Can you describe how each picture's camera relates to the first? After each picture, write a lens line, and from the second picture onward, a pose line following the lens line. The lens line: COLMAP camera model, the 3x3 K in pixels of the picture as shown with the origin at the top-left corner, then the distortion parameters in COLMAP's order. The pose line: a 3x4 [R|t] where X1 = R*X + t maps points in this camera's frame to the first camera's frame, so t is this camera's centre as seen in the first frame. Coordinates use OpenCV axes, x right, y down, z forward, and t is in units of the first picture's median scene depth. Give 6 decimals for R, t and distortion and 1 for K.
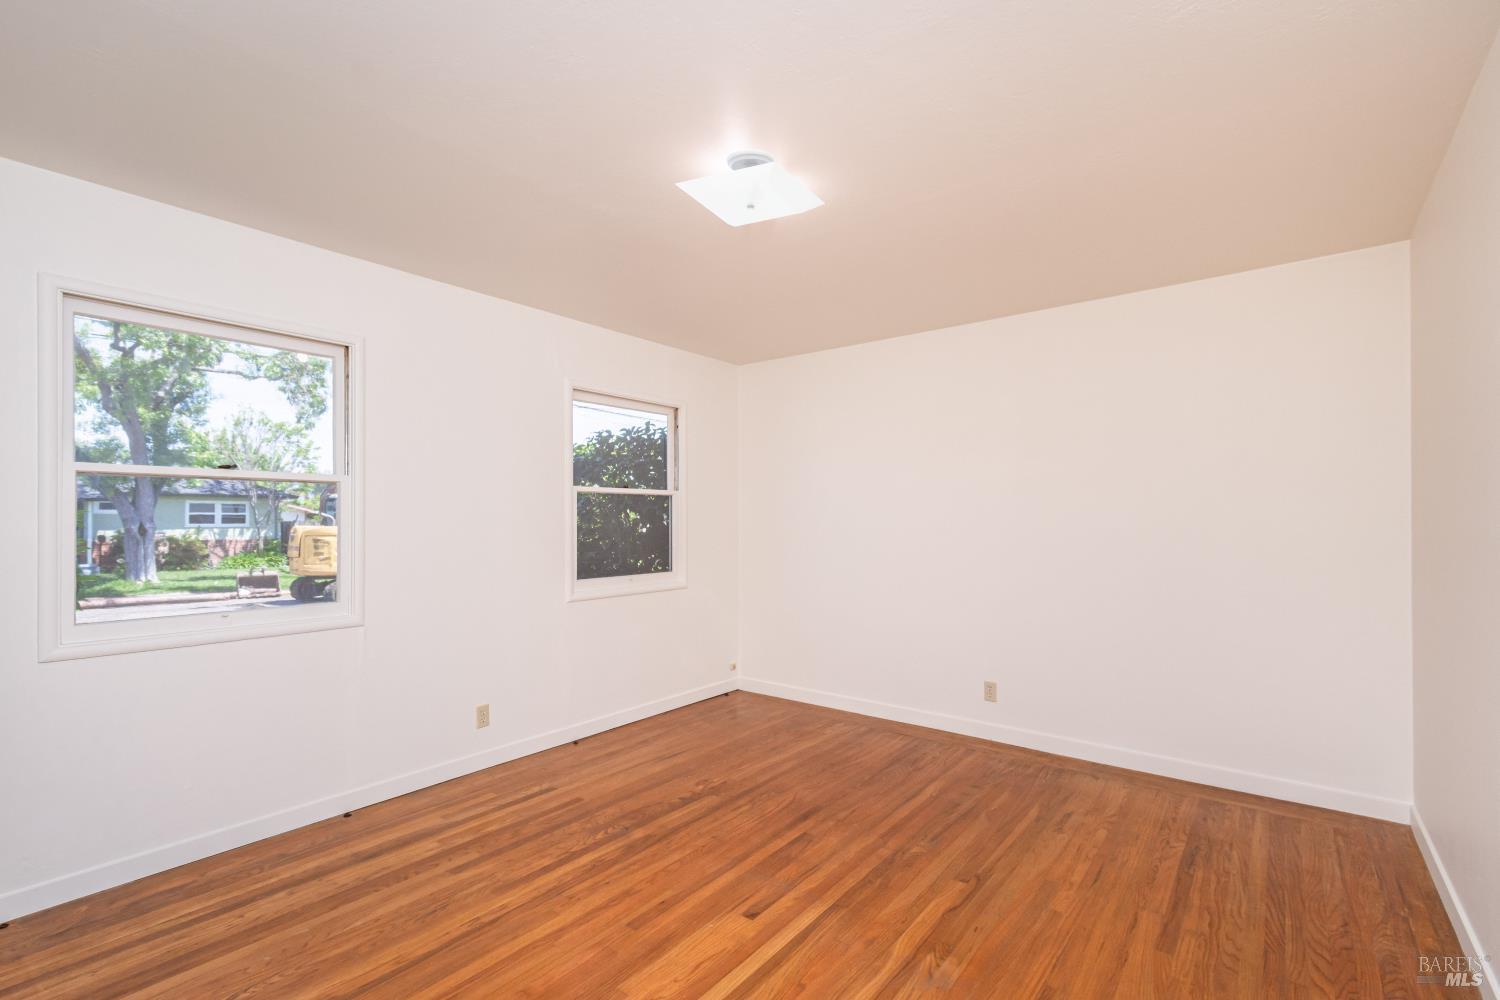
lens RADIAL K [[663.6, 0, 753.3], [0, 663.6, 505.7], [0, 0, 1]] dist [0.010919, -0.002447]
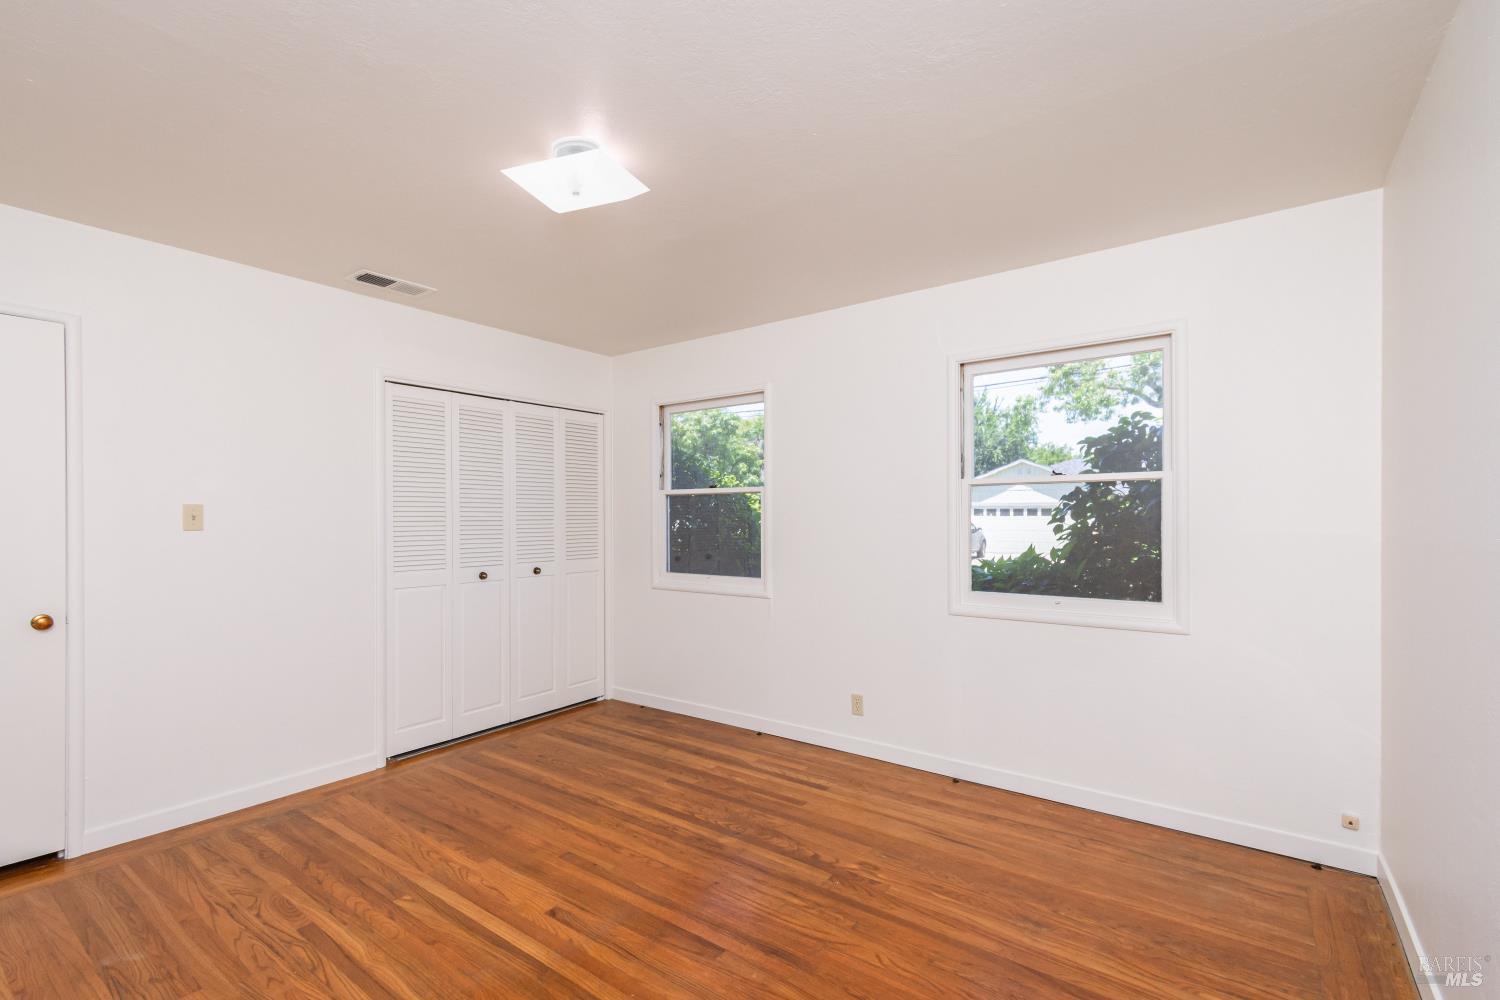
lens RADIAL K [[663.6, 0, 753.4], [0, 663.6, 511.5], [0, 0, 1]] dist [0.010919, -0.002447]
pose [[0.044496, -0.004770, -0.998998, 0.800805], [0.021263, 0.999767, -0.003826, 0.013837], [0.998783, -0.021071, 0.044587, 0.995558]]
